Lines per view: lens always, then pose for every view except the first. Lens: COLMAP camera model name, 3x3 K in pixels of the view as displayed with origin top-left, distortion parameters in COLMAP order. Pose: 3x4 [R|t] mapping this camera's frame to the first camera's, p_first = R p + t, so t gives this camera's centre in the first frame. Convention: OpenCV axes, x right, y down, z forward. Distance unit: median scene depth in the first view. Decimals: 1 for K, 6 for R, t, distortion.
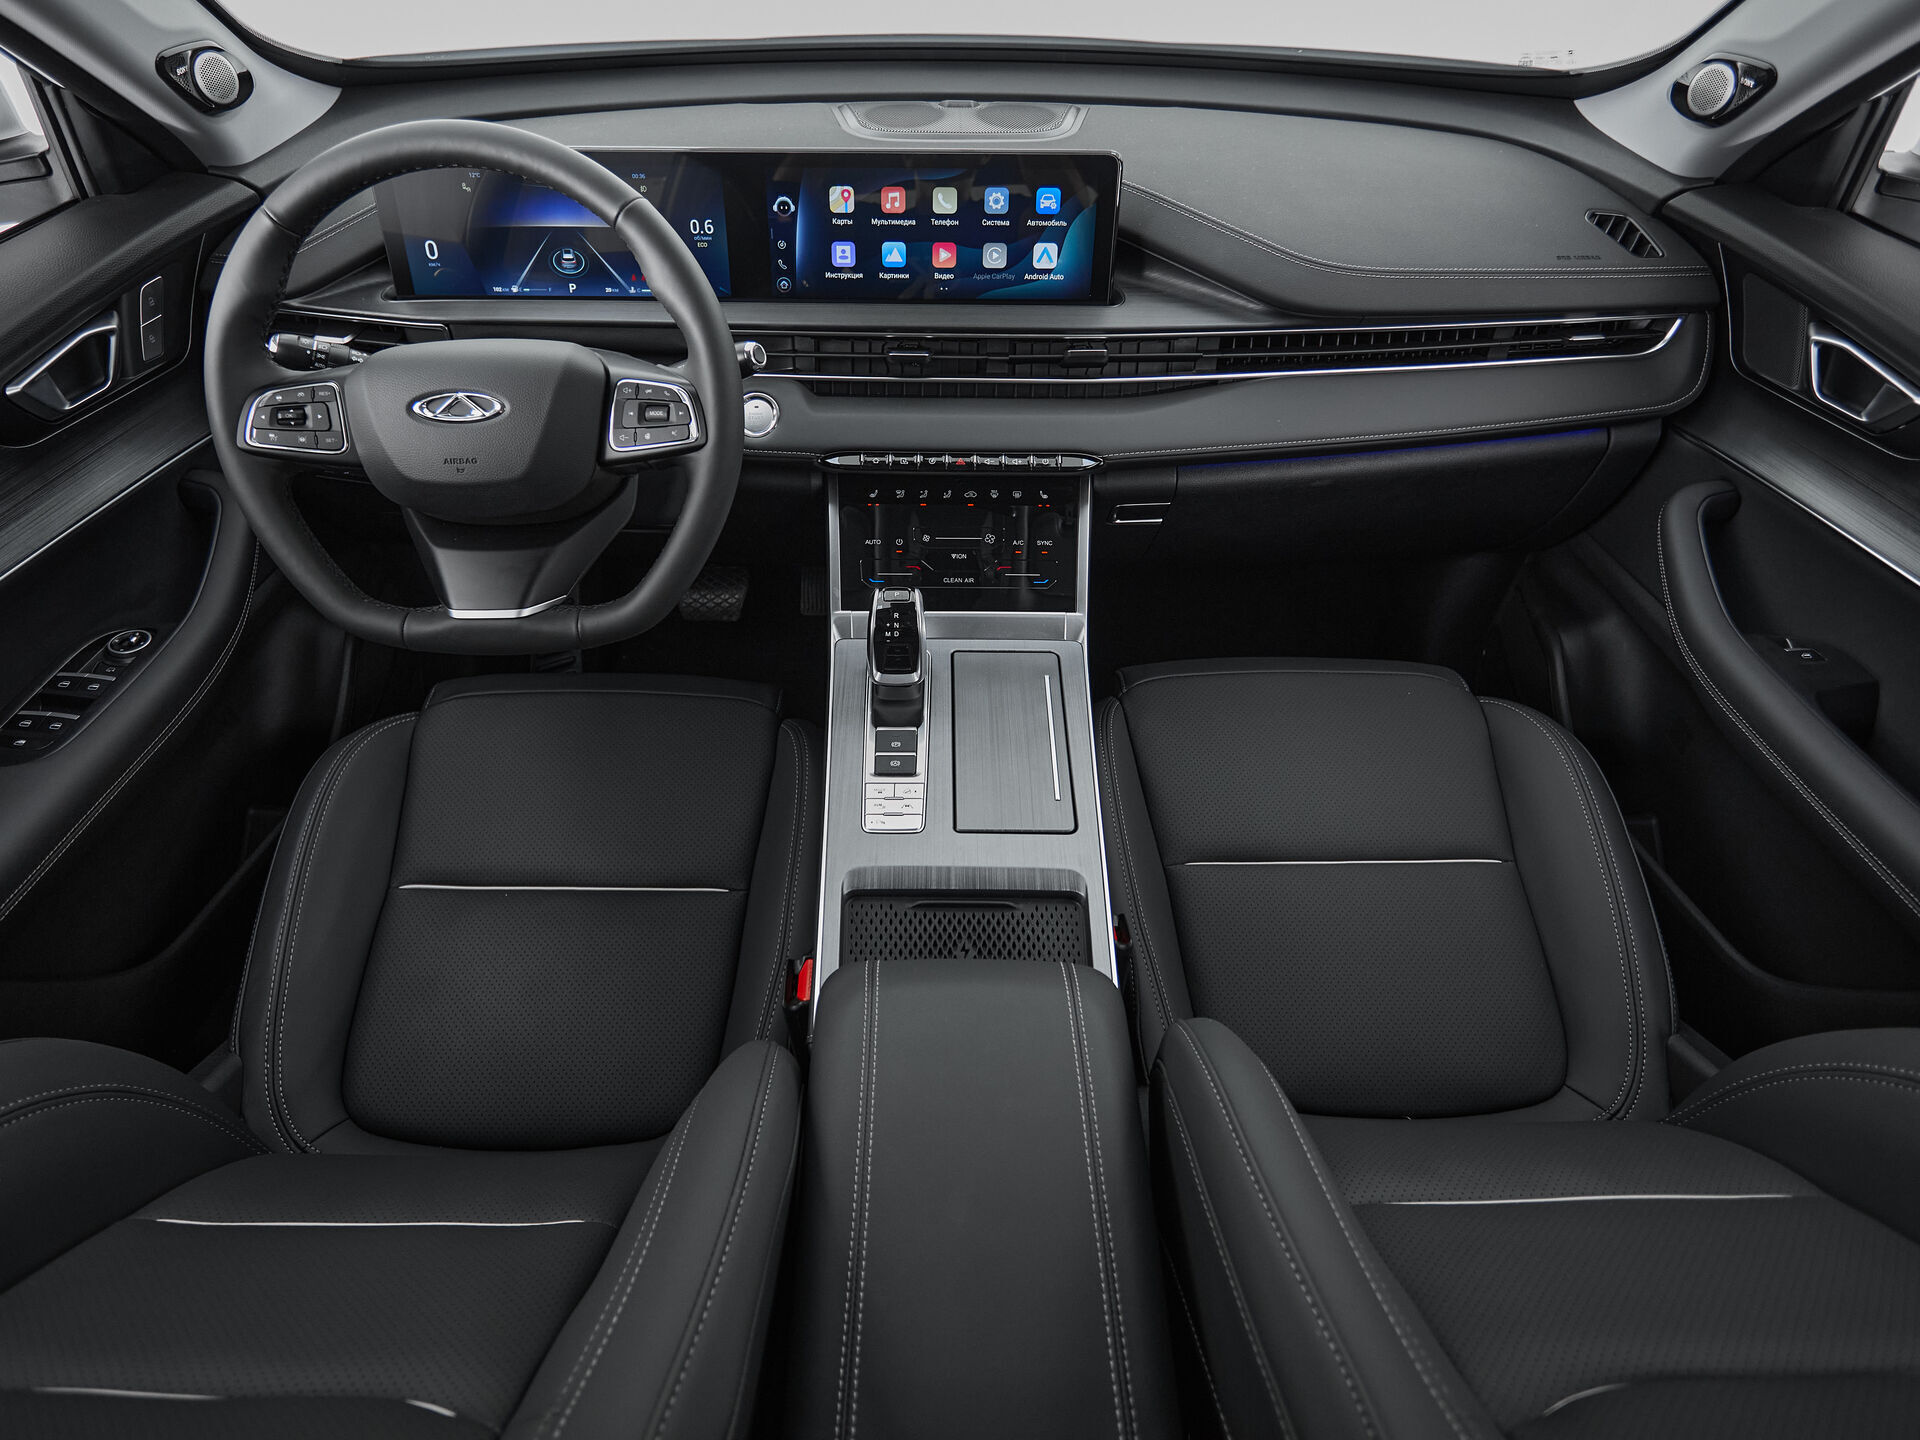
lens RADIAL K [[1111.4, 0, 926.7], [0, 1111.4, 717.4], [0, 0, 1]] dist [-0.001340, -0.000368]
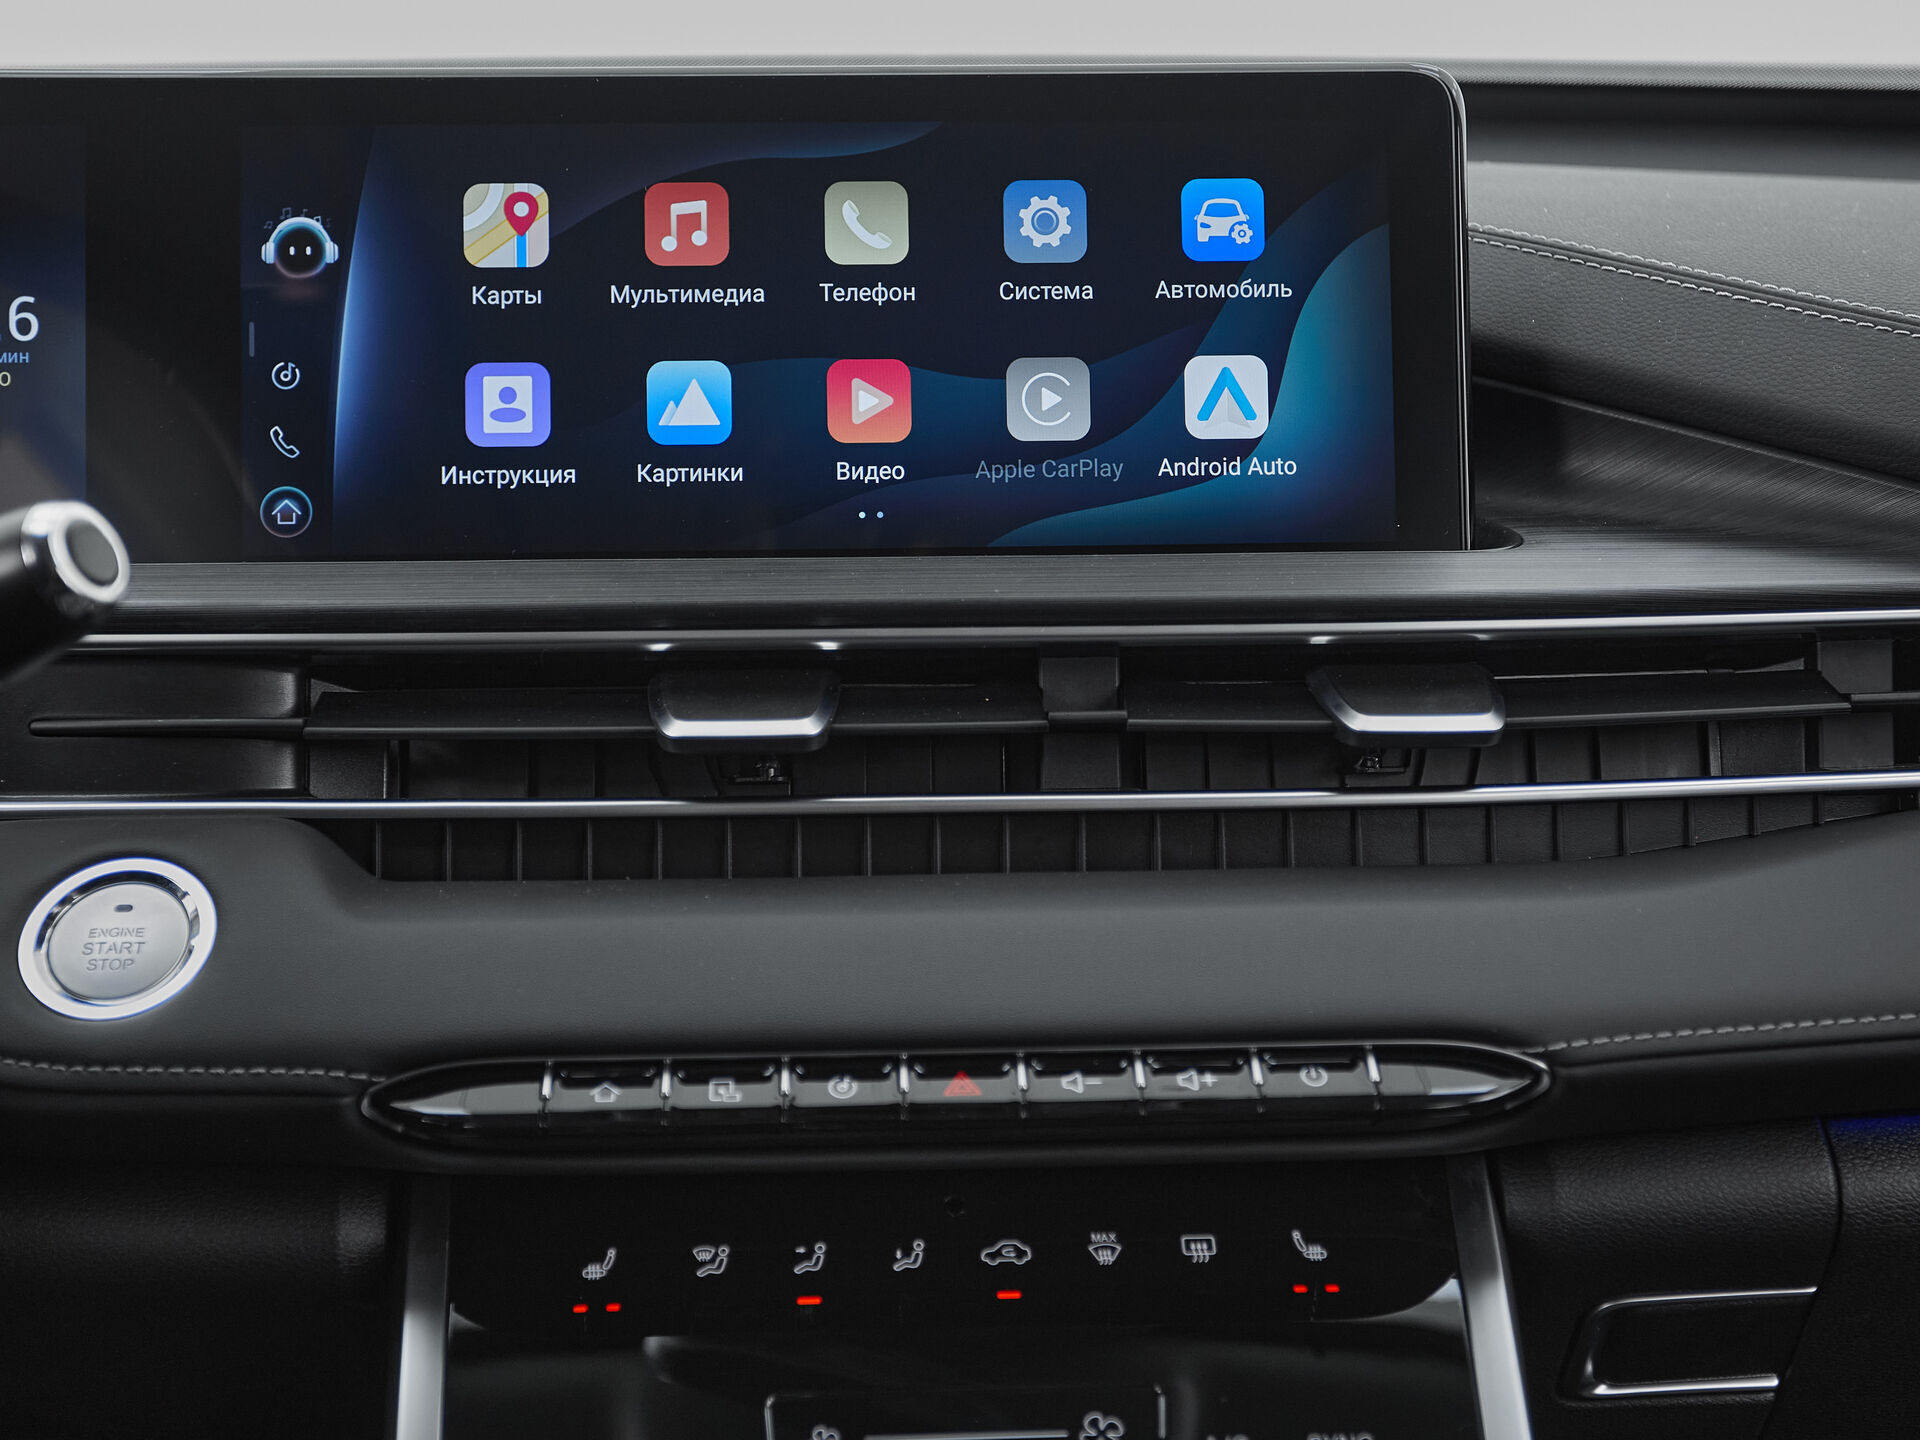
lens RADIAL K [[2517.0, 0, 933.9], [0, 2517.0, 716.7], [0, 0, 1]] dist [0.011831, 0.095271]
pose [[0.998320, -0.016748, 0.055471, -0.004489], [0.045087, 0.825842, -0.562097, 0.008467], [-0.036397, 0.563653, 0.825209, 0.519432]]
